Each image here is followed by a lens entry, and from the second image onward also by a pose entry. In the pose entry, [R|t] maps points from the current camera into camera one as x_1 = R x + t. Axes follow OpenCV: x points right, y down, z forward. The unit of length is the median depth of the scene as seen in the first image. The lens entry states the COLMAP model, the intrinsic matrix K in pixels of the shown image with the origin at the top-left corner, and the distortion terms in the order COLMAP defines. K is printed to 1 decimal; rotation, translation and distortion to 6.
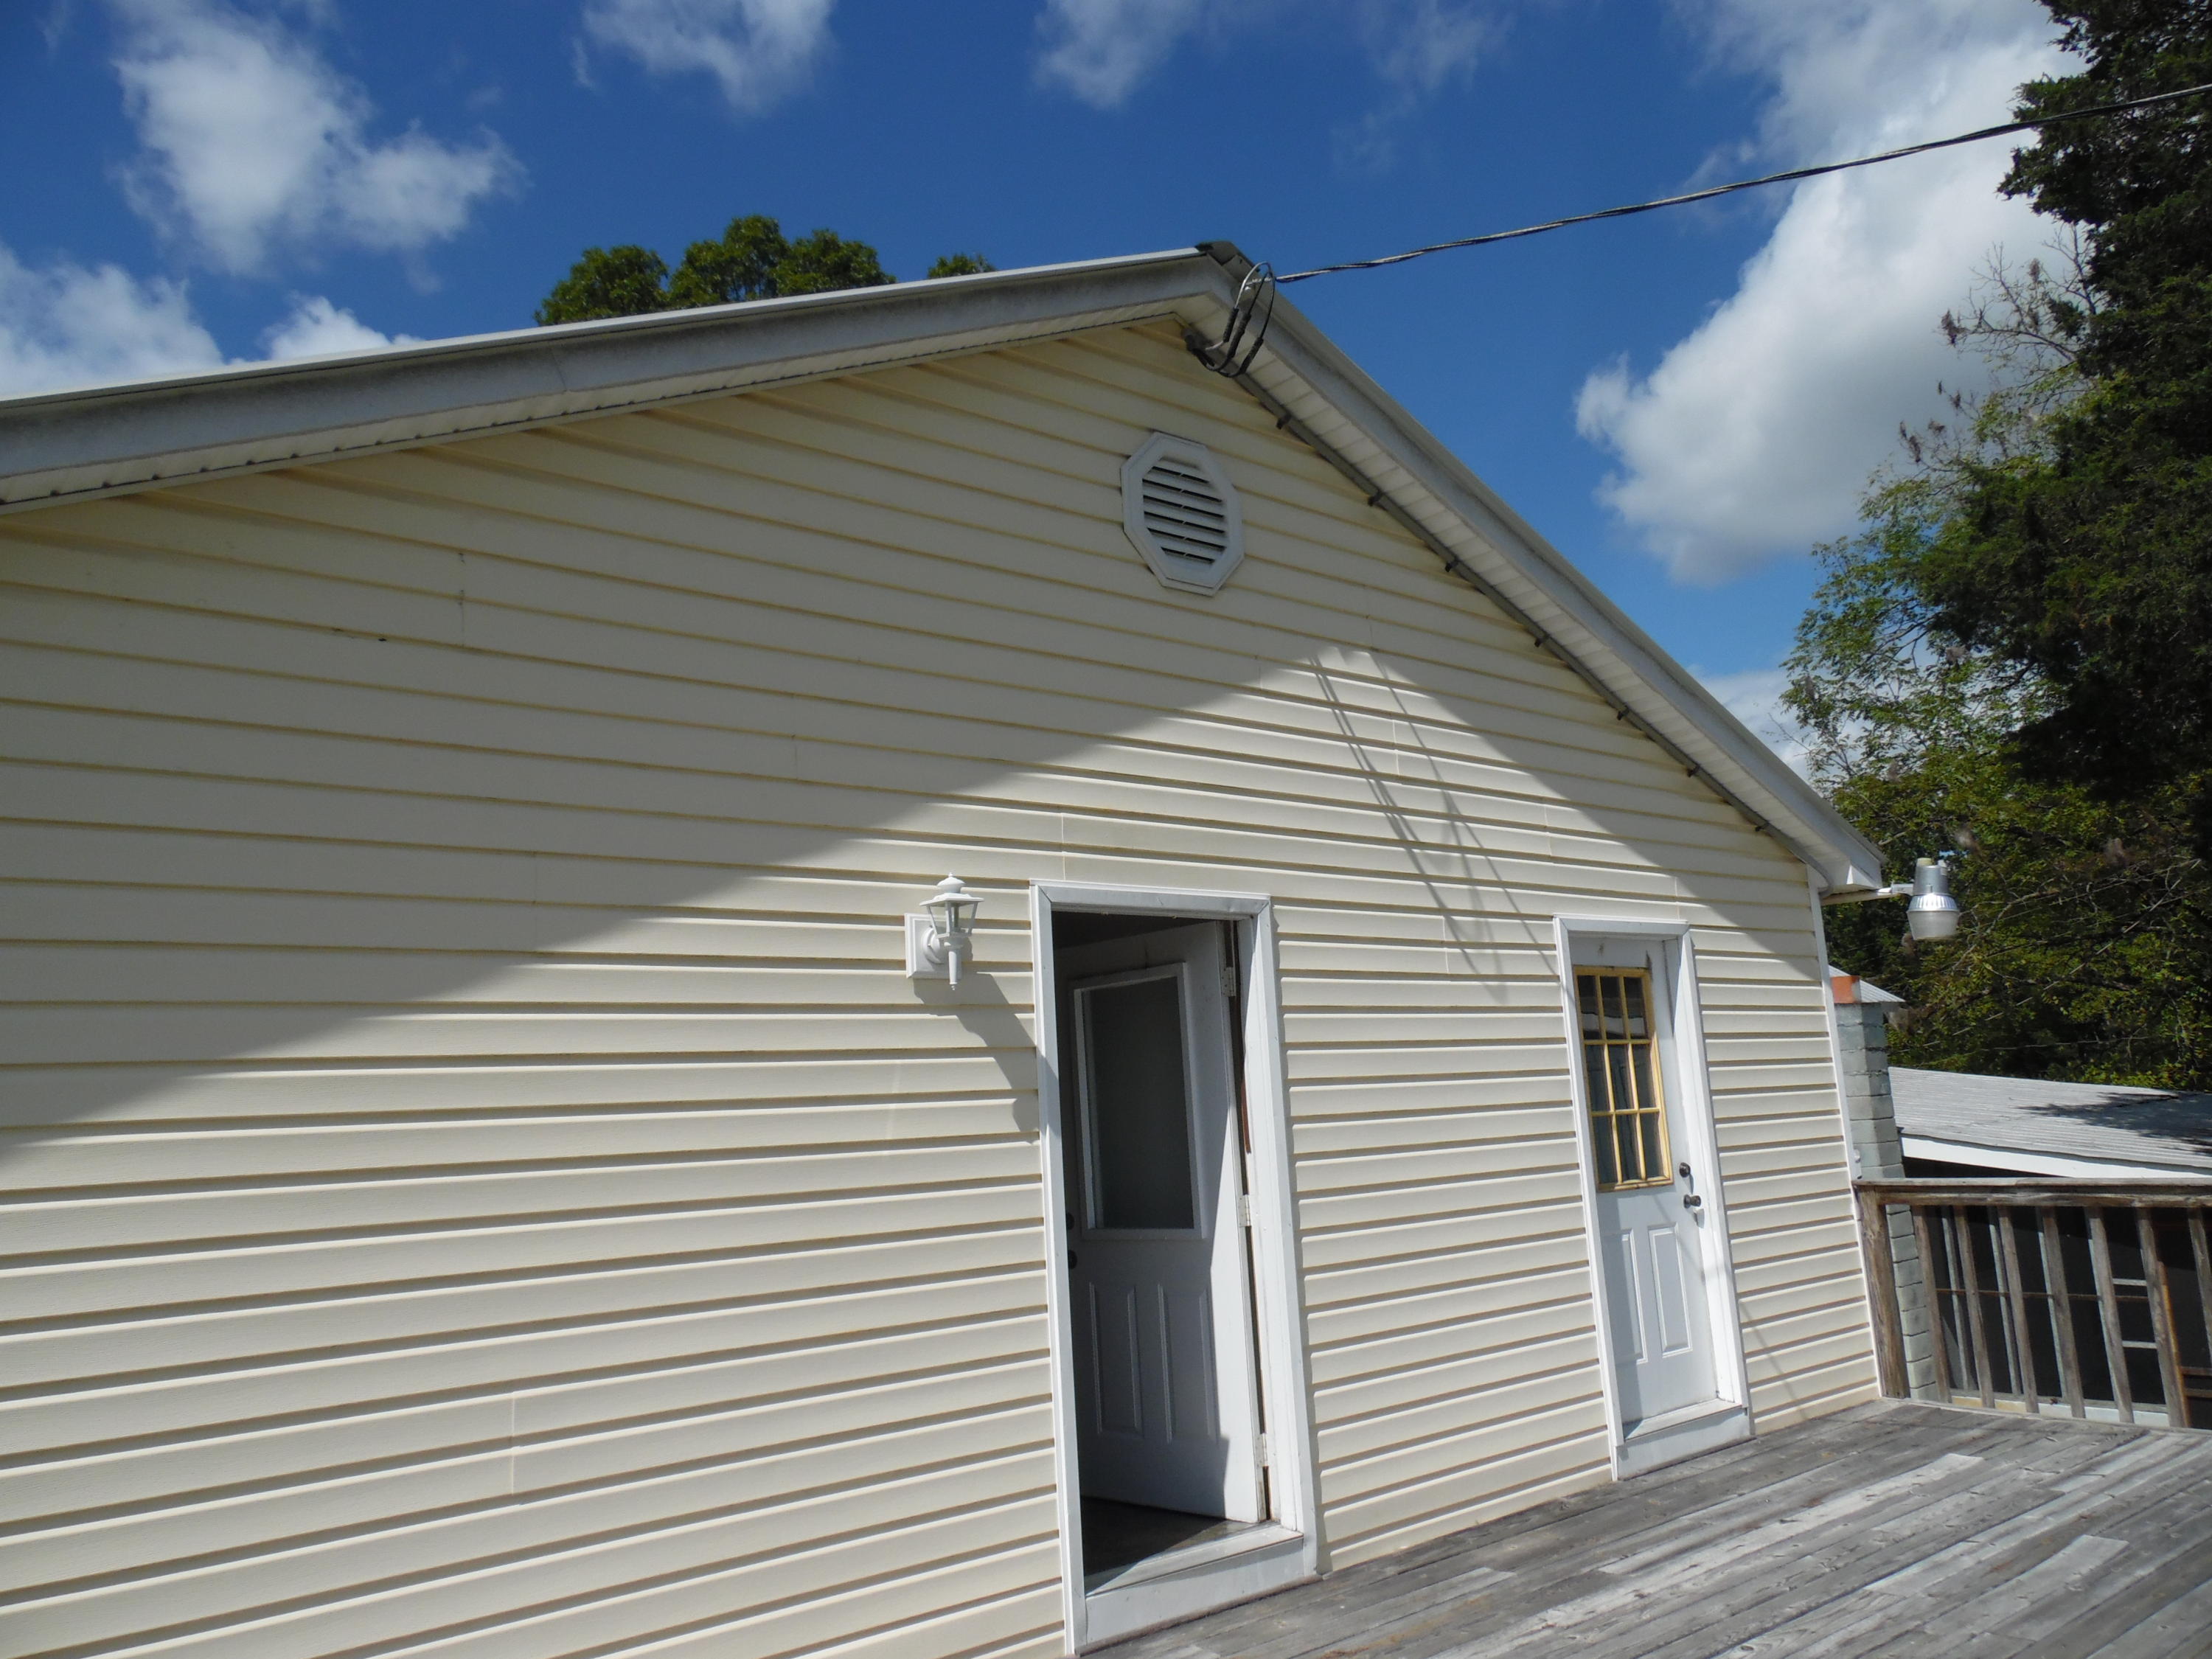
lens RADIAL K [[1657.8, 0, 1107.0], [0, 1657.8, 819.6], [0, 0, 1]] dist [-0.035957, 0.079609]
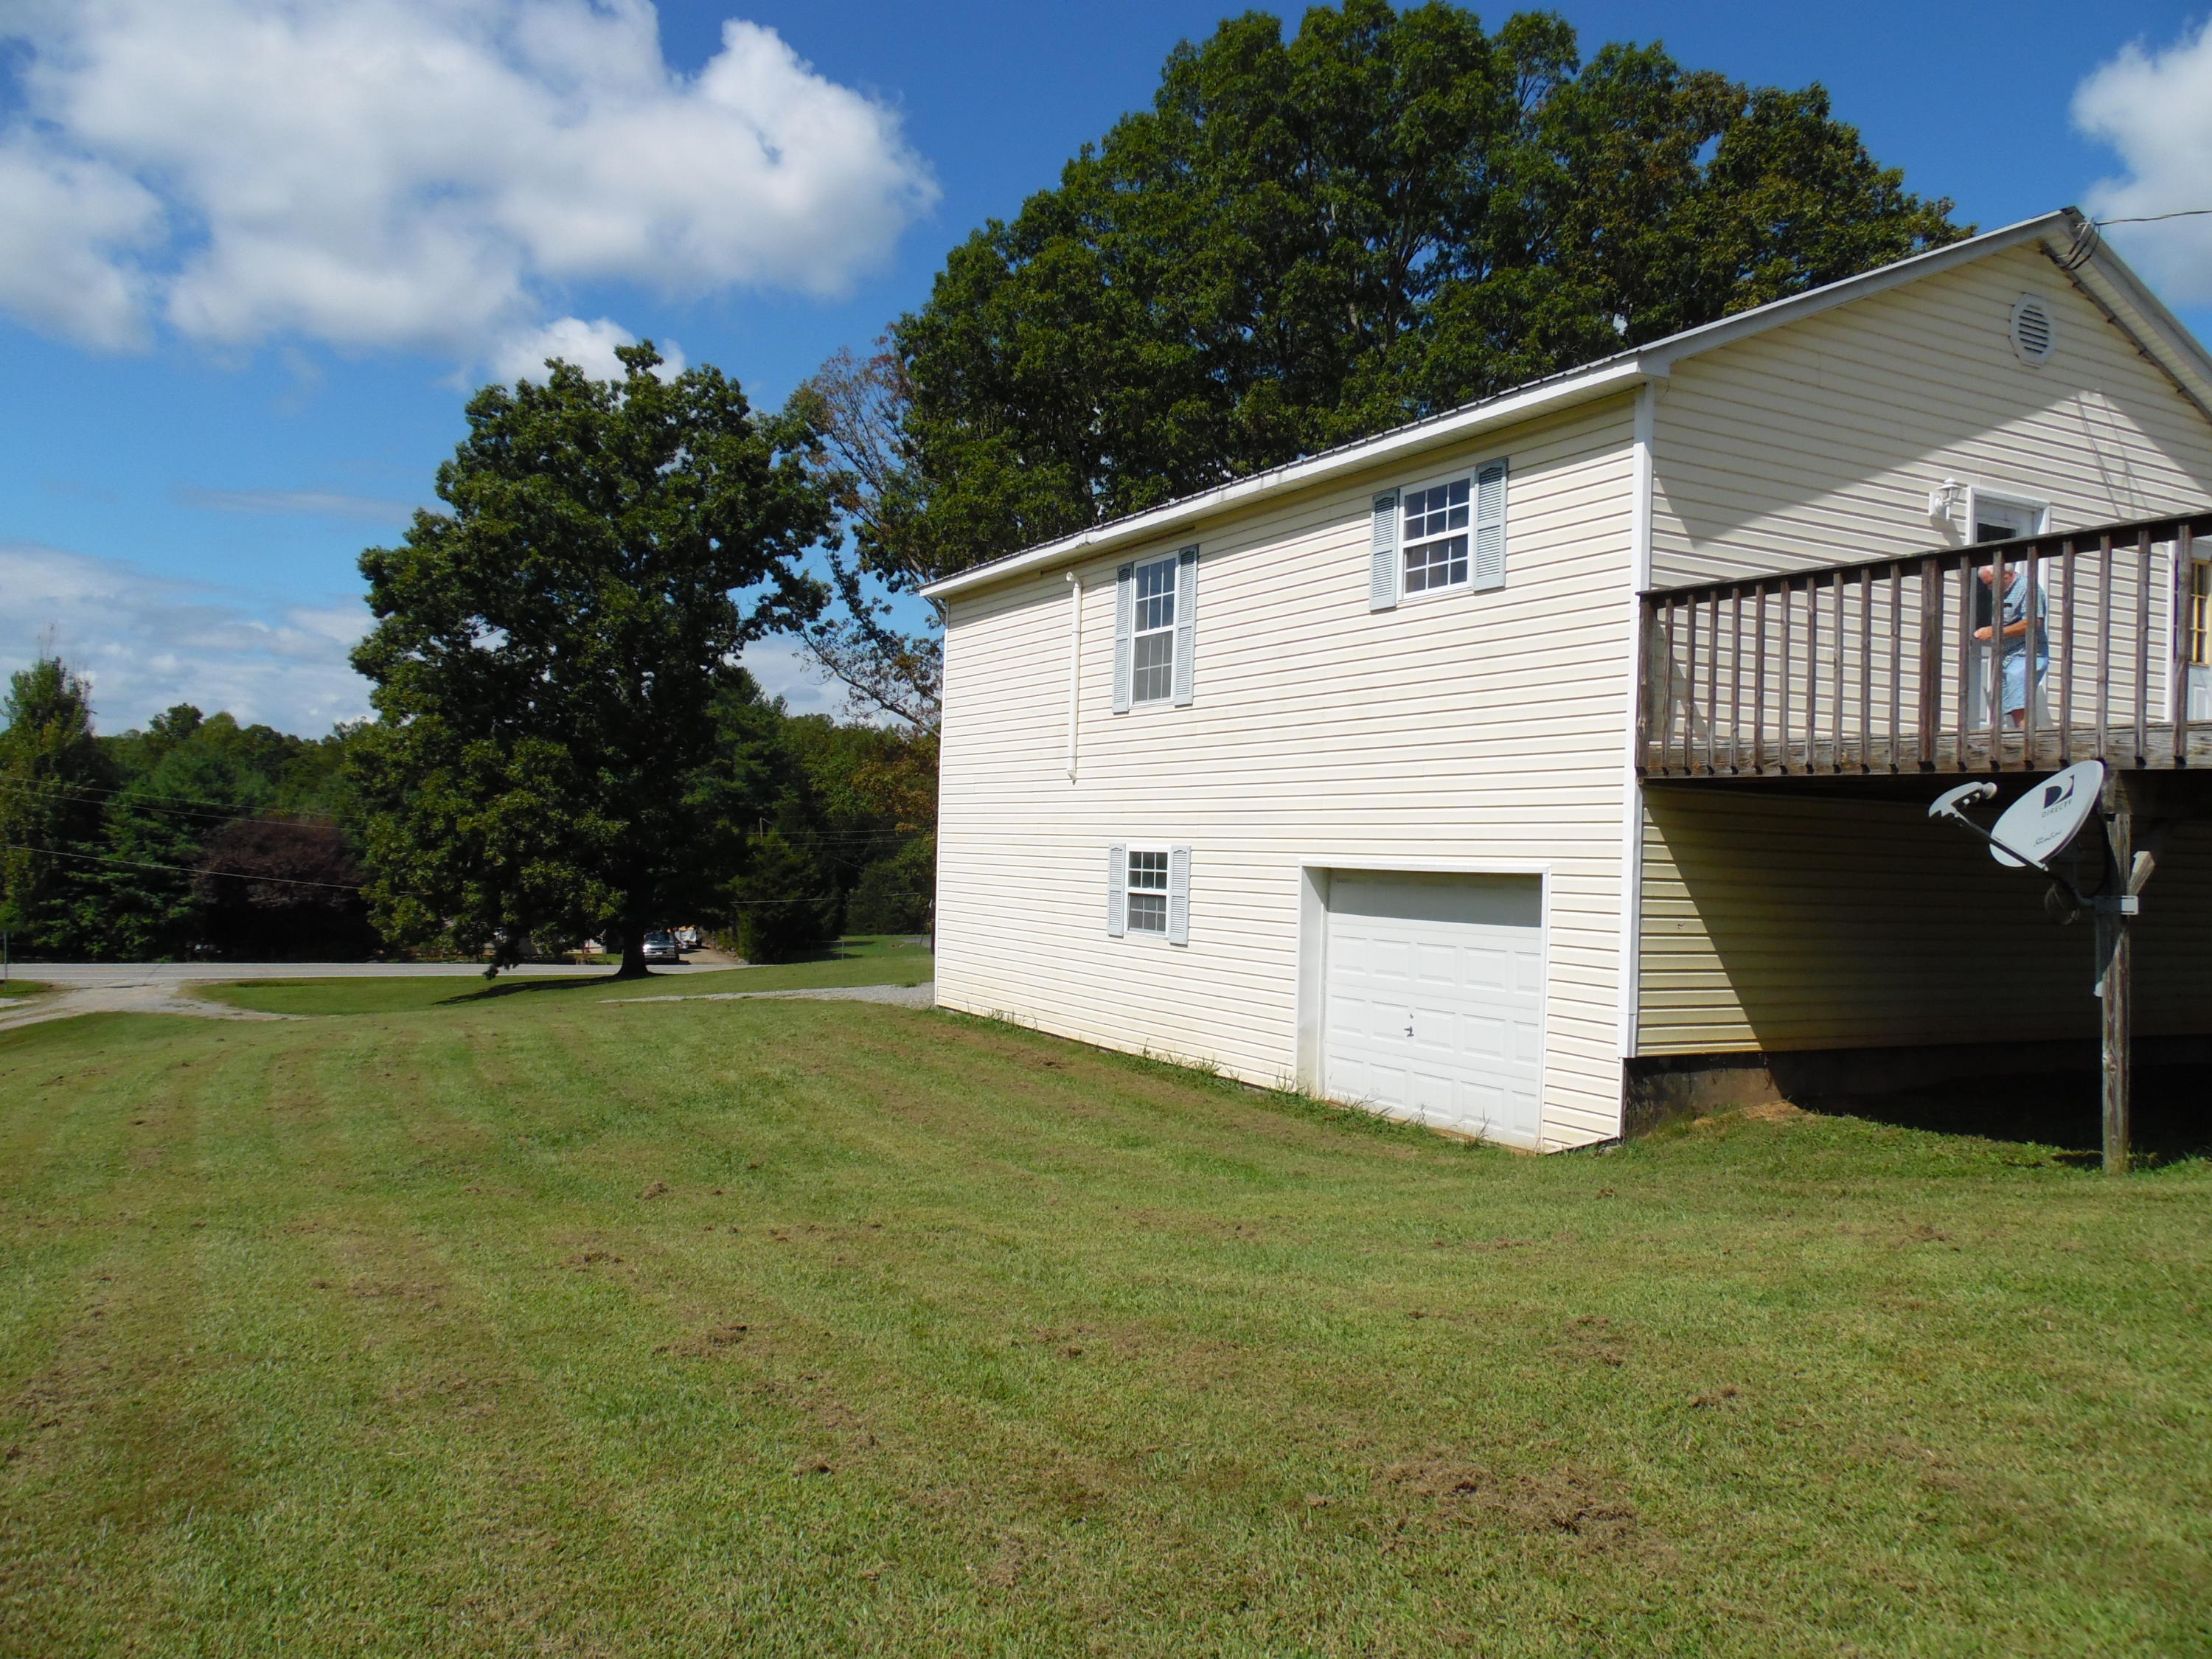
lens RADIAL K [[1658.3, 0, 1102.8], [0, 1658.3, 834.8], [0, 0, 1]] dist [-0.041279, 0.043124]
pose [[0.974581, 0.080750, -0.208978, -0.550557], [-0.043451, 0.983201, 0.177278, 0.125841], [0.219783, -0.163691, 0.961718, -1.288947]]
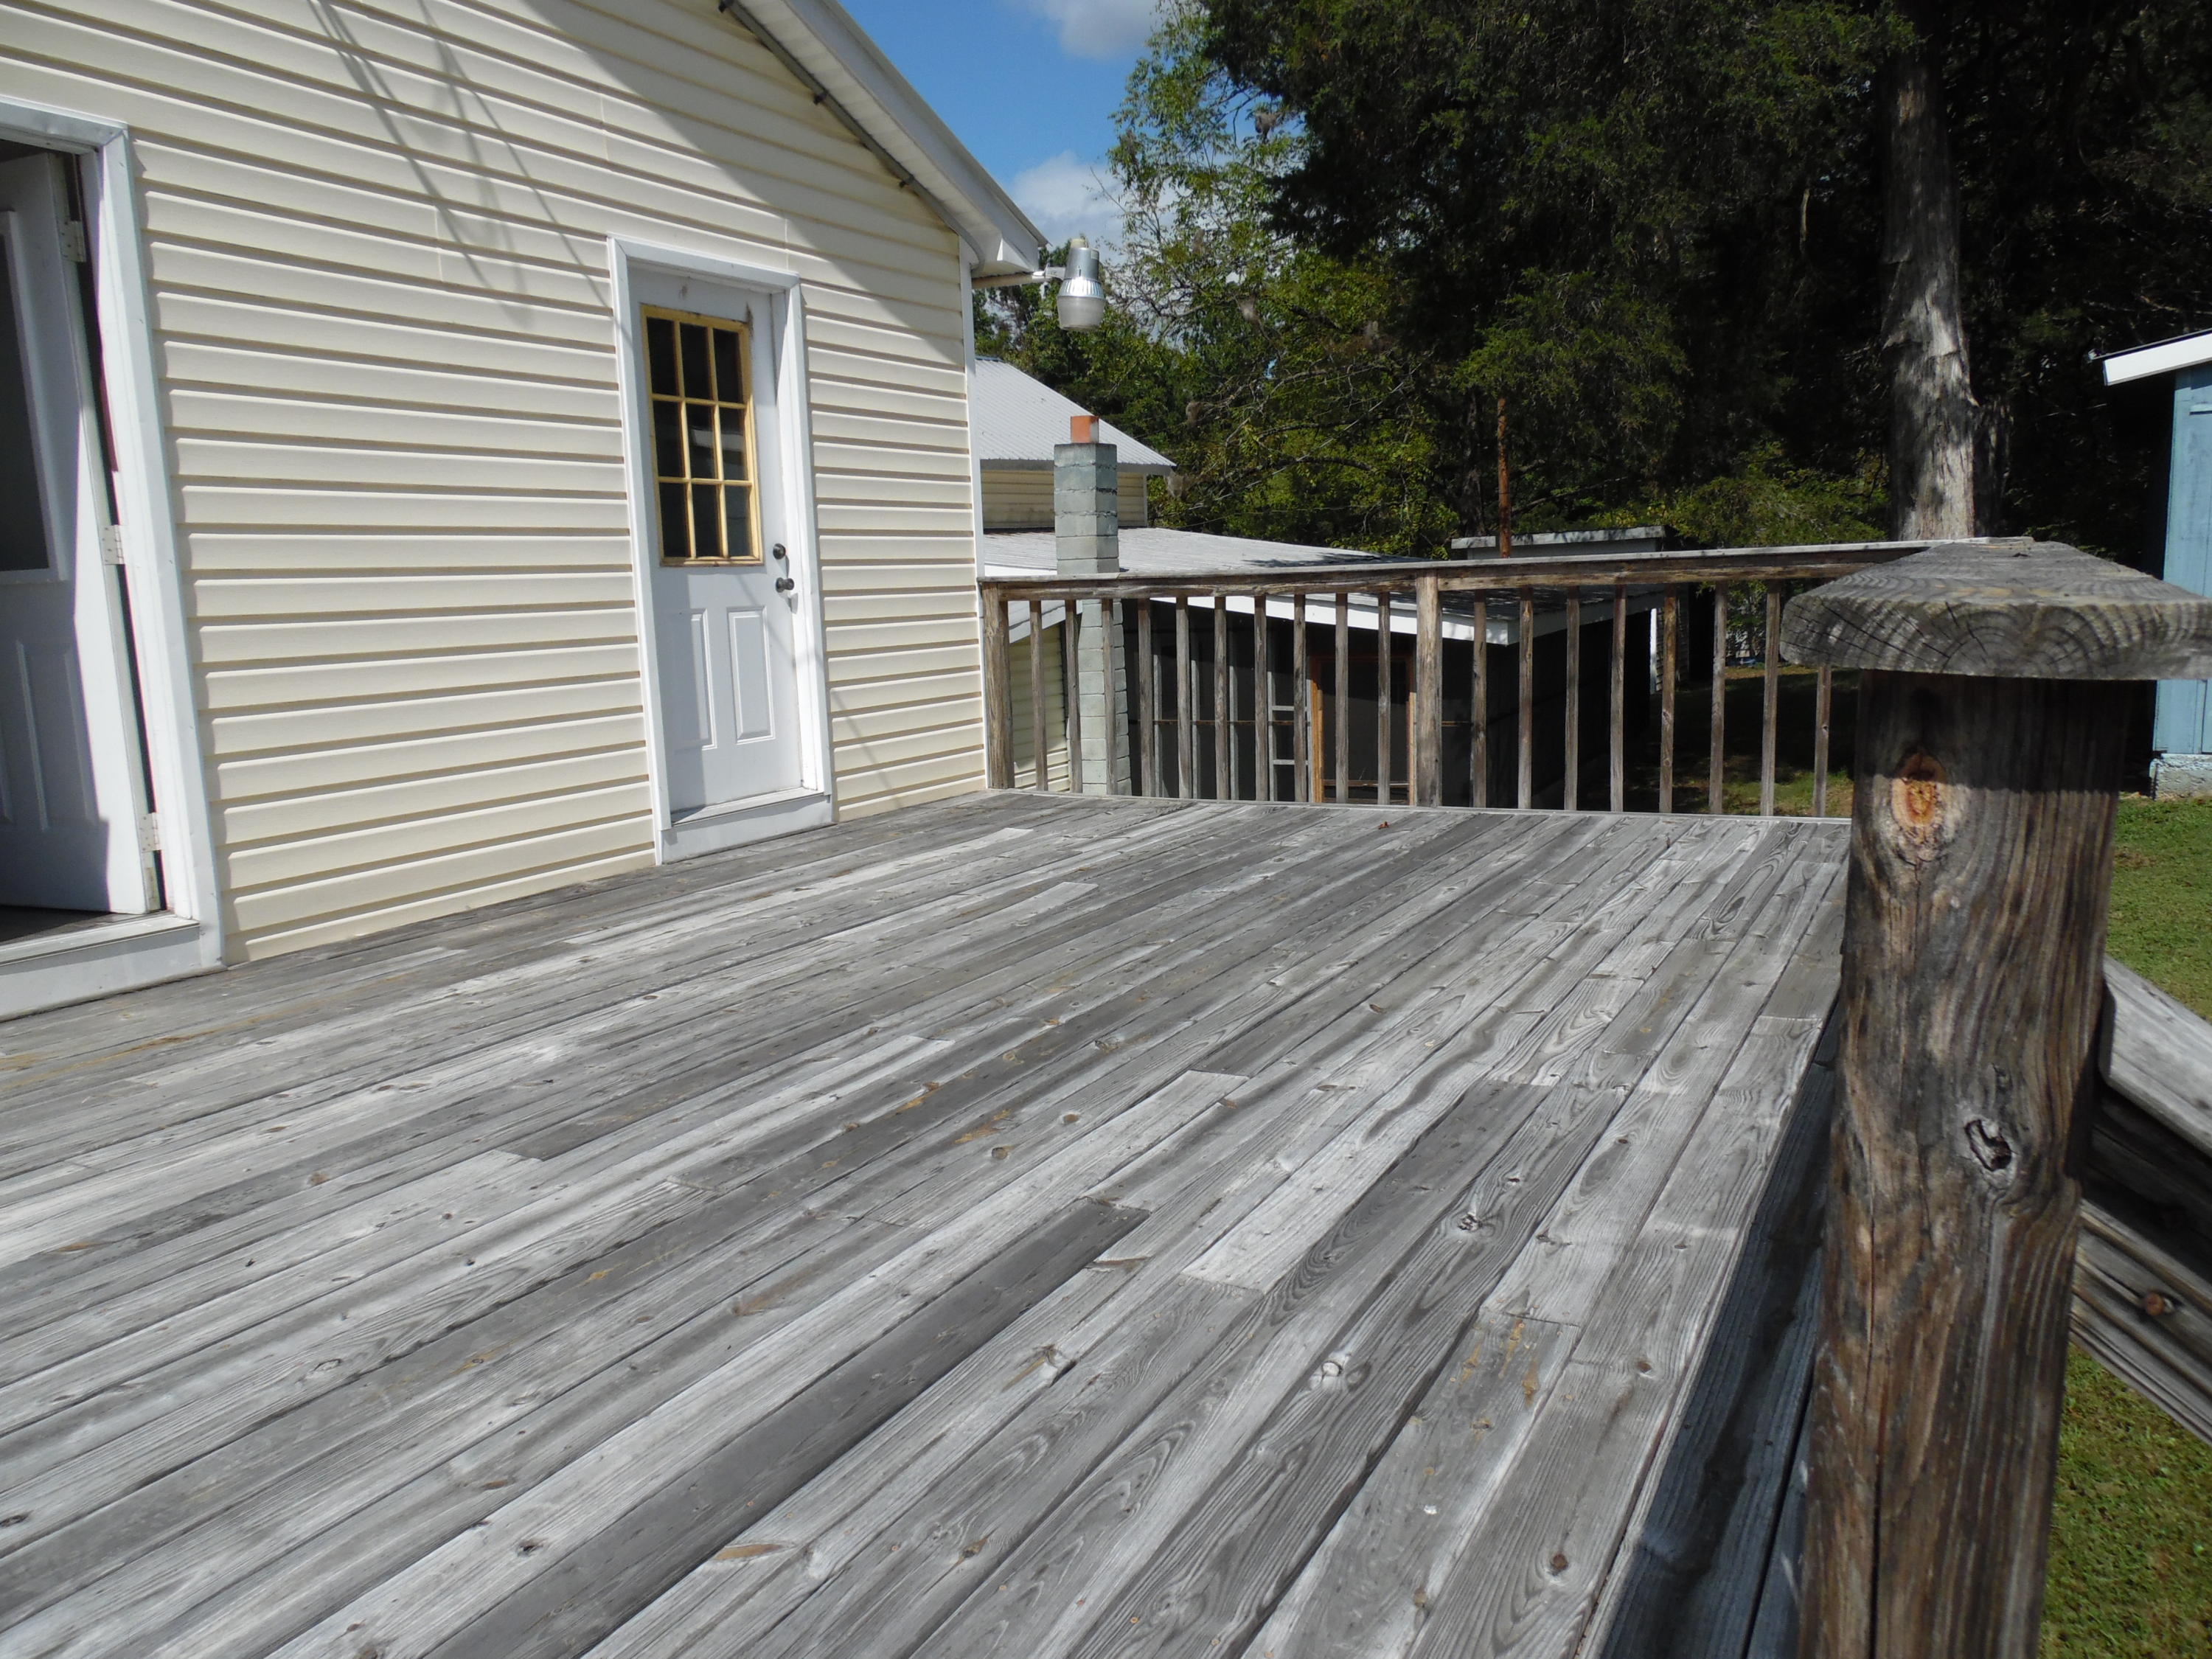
lens RADIAL K [[1657.8, 0, 1107.0], [0, 1657.8, 819.6], [0, 0, 1]] dist [-0.035957, 0.079609]
pose [[0.931502, -0.028134, 0.362647, 0.185644], [-0.084652, 0.952860, 0.291361, 0.072028], [-0.353749, -0.302102, 0.885210, 0.075012]]
